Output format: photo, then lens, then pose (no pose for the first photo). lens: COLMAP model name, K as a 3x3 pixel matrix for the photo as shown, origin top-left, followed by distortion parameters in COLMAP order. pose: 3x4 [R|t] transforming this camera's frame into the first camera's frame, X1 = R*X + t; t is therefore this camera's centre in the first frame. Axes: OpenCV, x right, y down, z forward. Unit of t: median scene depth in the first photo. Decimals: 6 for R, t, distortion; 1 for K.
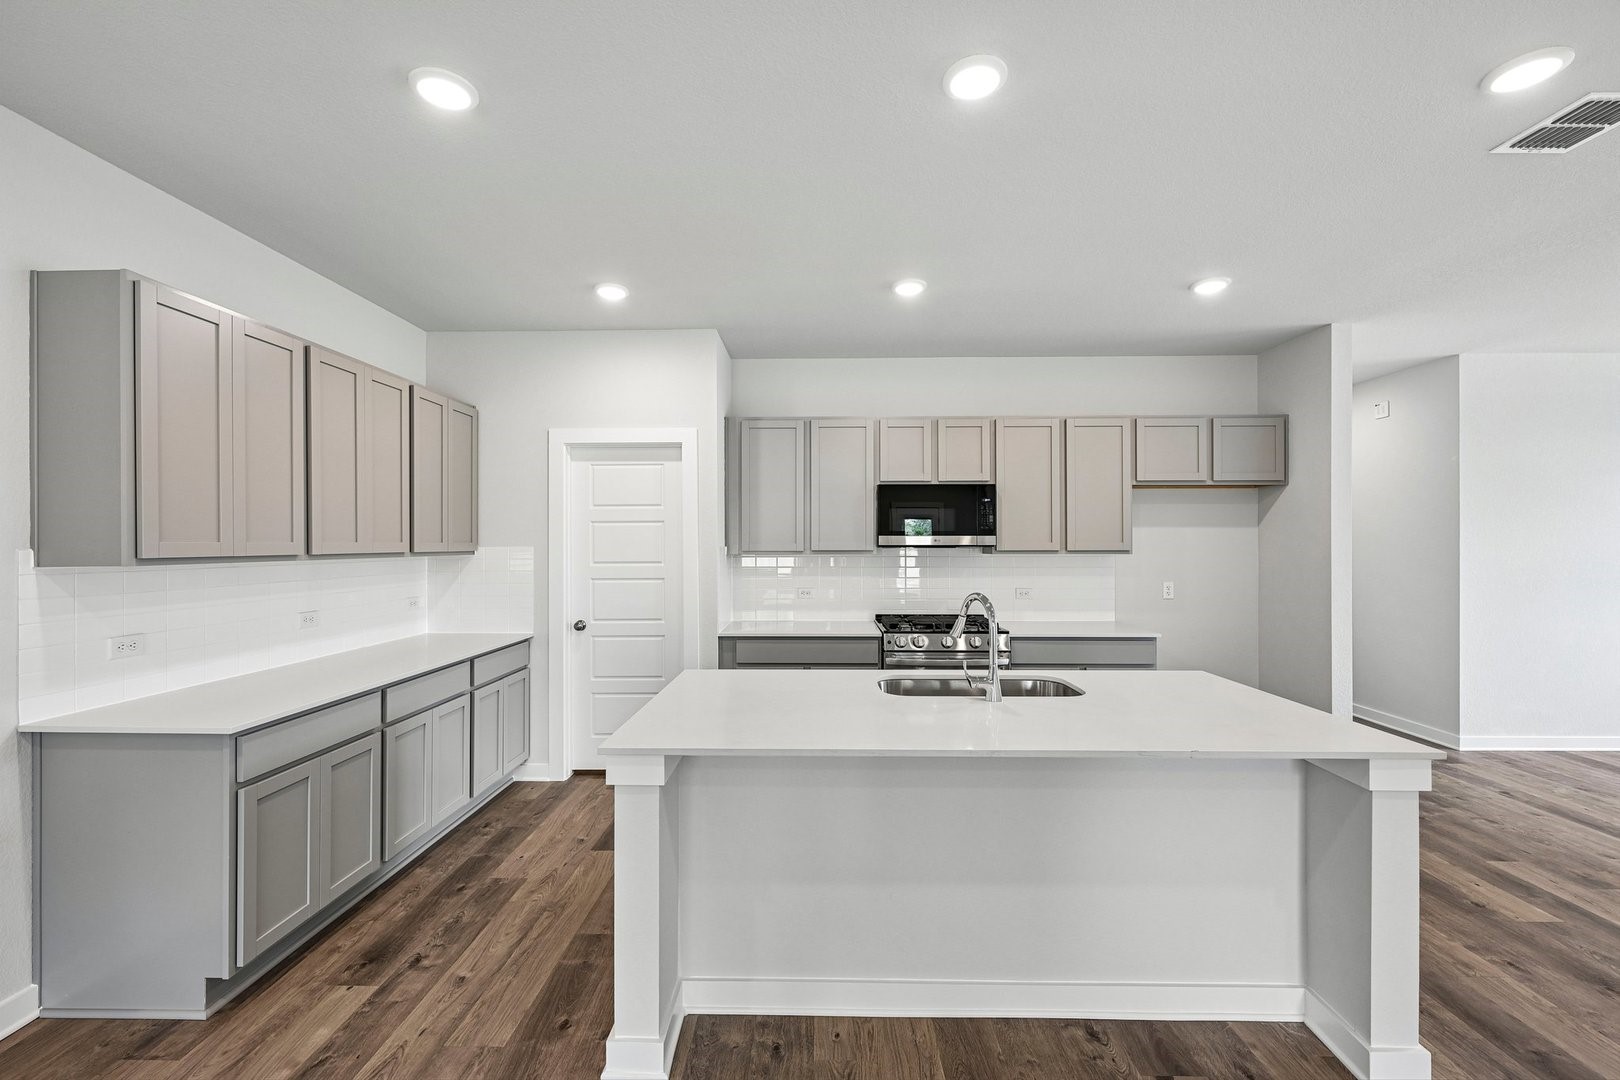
lens RADIAL K [[665.9, 0, 809.6], [0, 665.9, 539.9], [0, 0, 1]] dist [-0.001114, 0.000550]
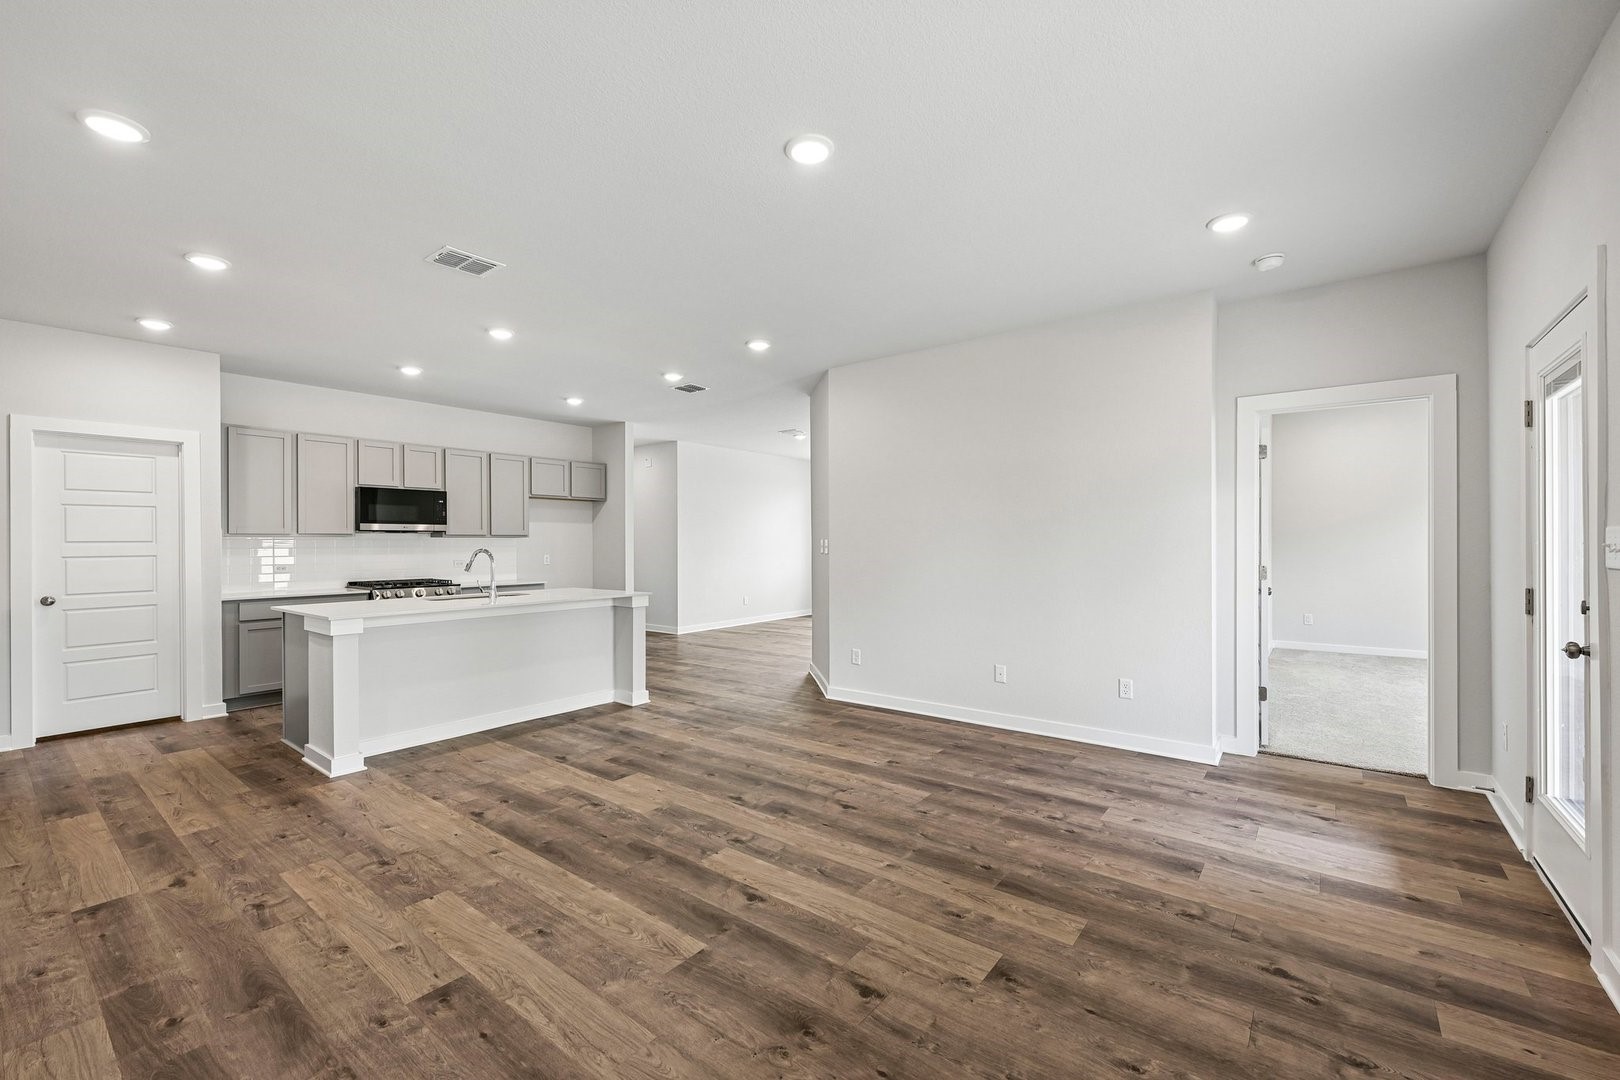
lens RADIAL K [[665.9, 0, 807.3], [0, 665.9, 539.9], [0, 0, 1]] dist [-0.001114, 0.000550]
pose [[0.603789, 0.000471, 0.797144, -0.444666], [0.002284, 0.999995, -0.002321, 0.034210], [-0.797141, 0.003222, 0.603785, -0.595966]]
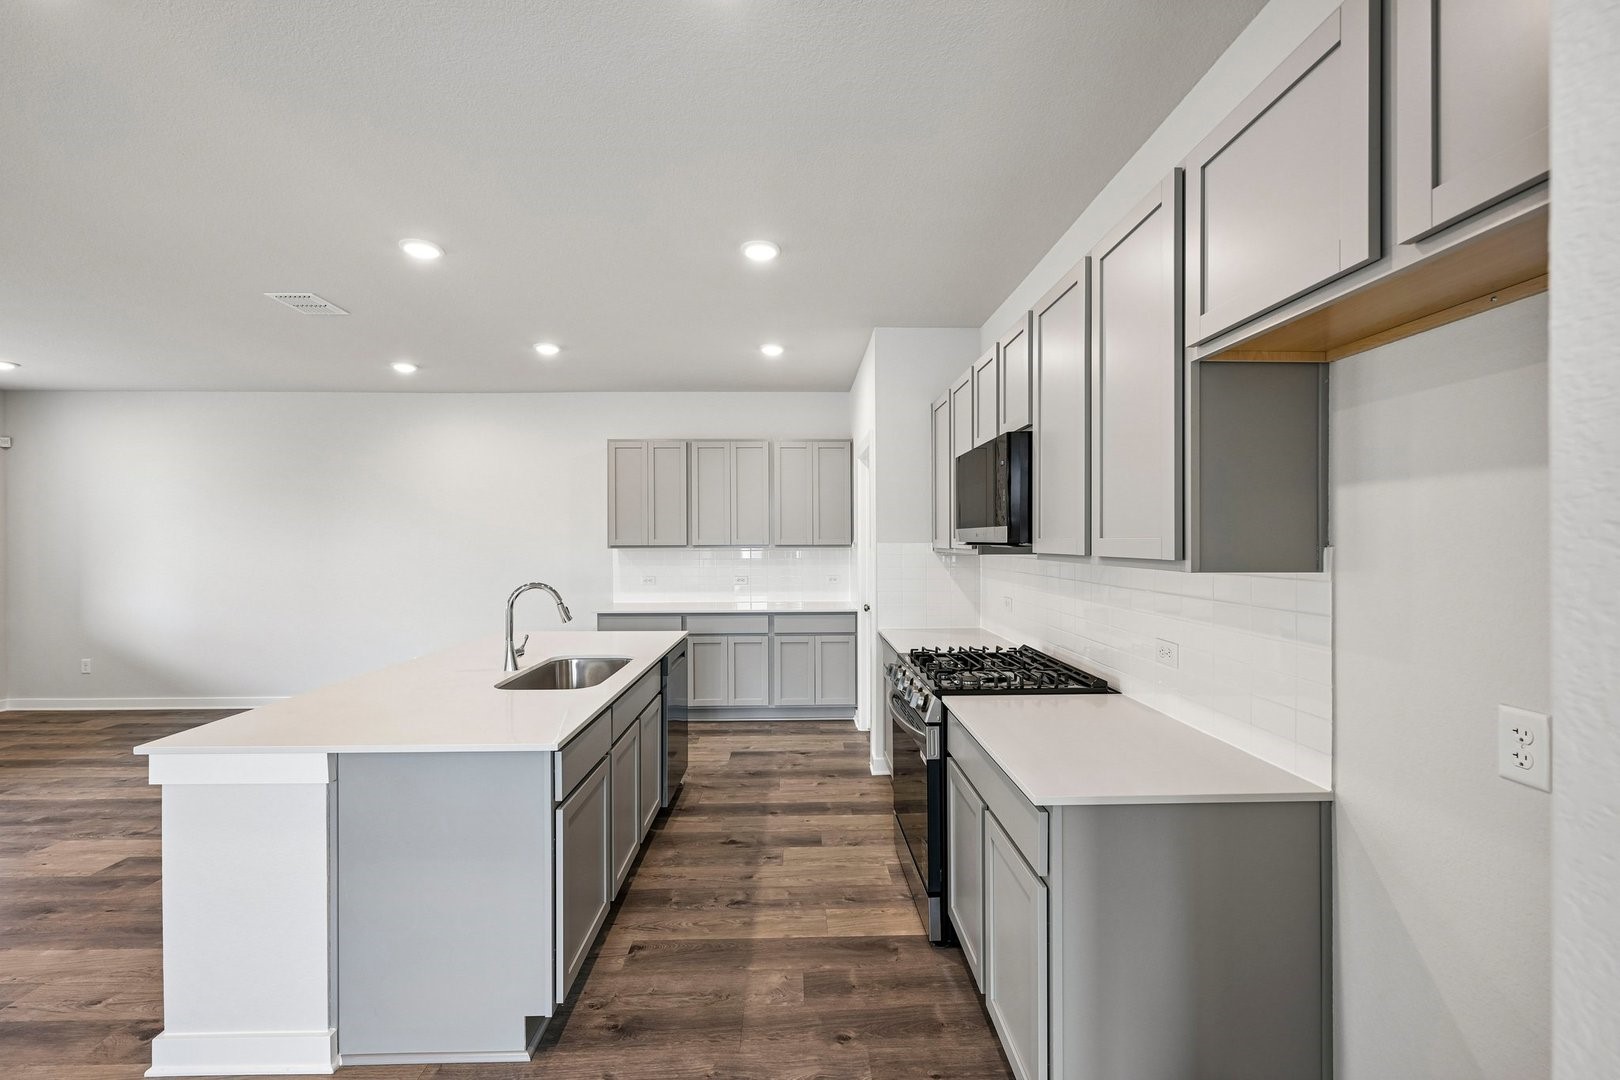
lens RADIAL K [[665.9, 0, 802.0], [0, 665.9, 535.3], [0, 0, 1]] dist [-0.001114, 0.000550]
pose [[0.037972, -0.004499, -0.999269, 0.818814], [0.004722, 0.999980, -0.004323, 0.003910], [0.999268, -0.004555, 0.037993, 0.805299]]
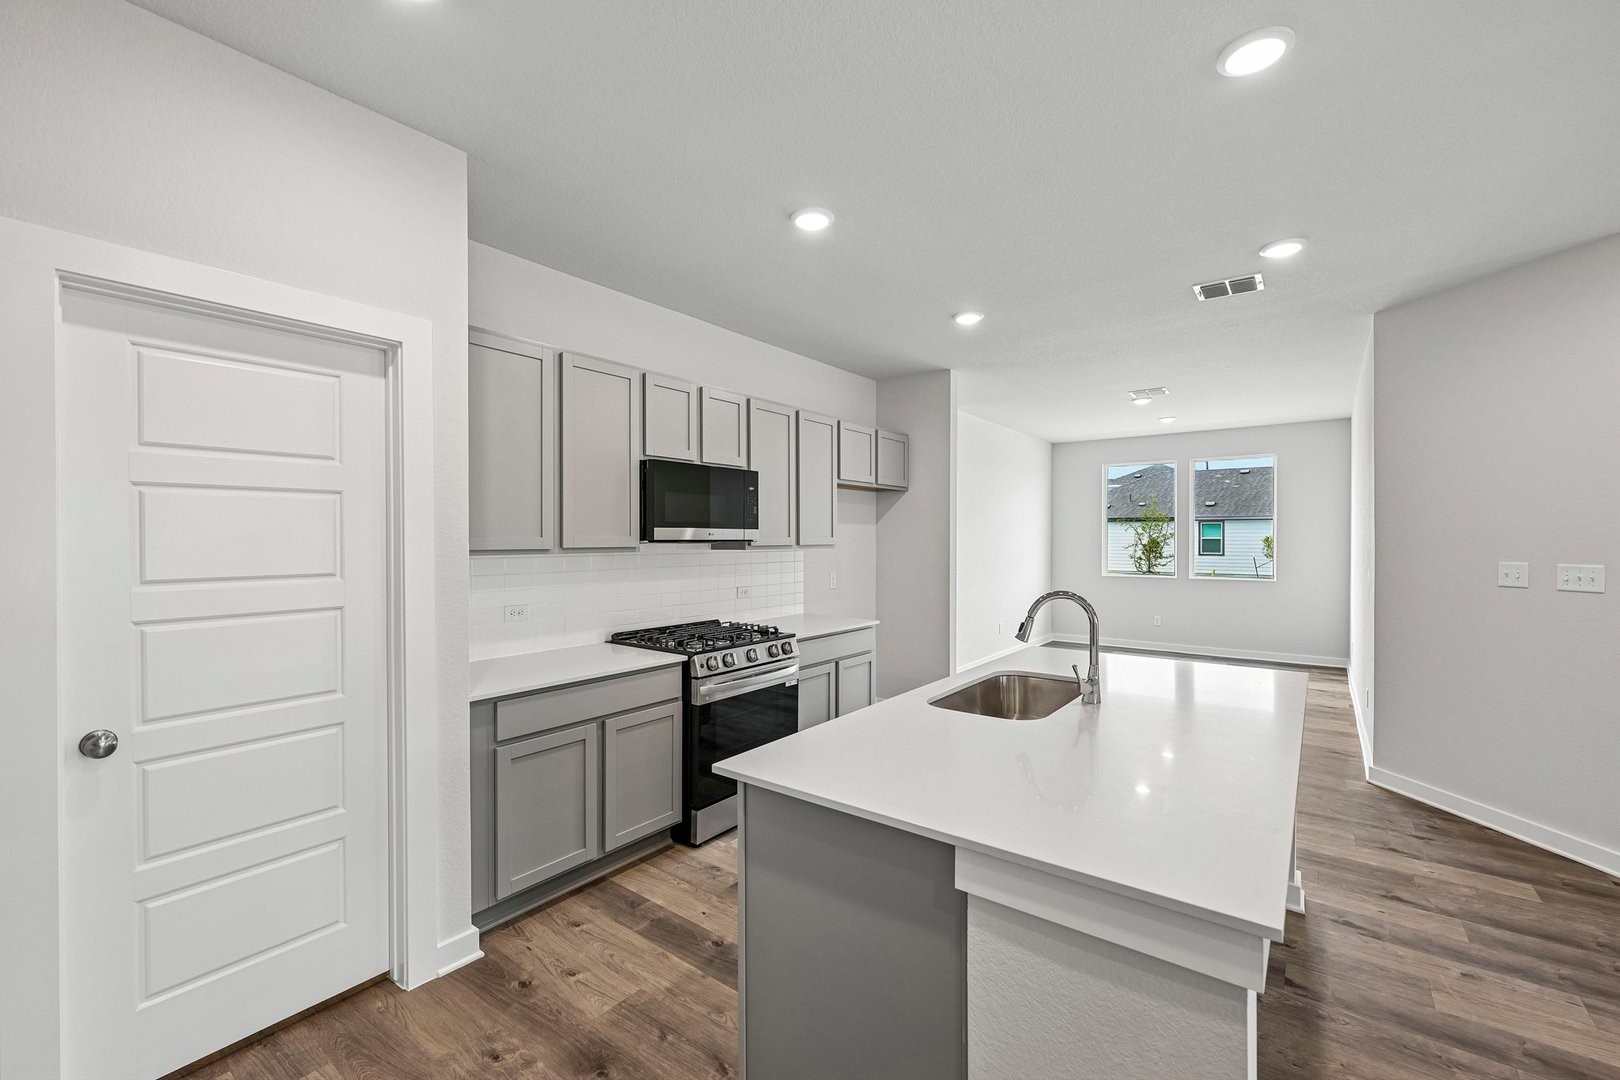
lens RADIAL K [[665.9, 0, 806.7], [0, 665.9, 539.4], [0, 0, 1]] dist [-0.001114, 0.000550]
pose [[0.594748, -0.000860, 0.803912, -0.398013], [-0.003566, 0.999987, 0.003708, 0.004132], [-0.803904, -0.005072, 0.594737, 0.414883]]
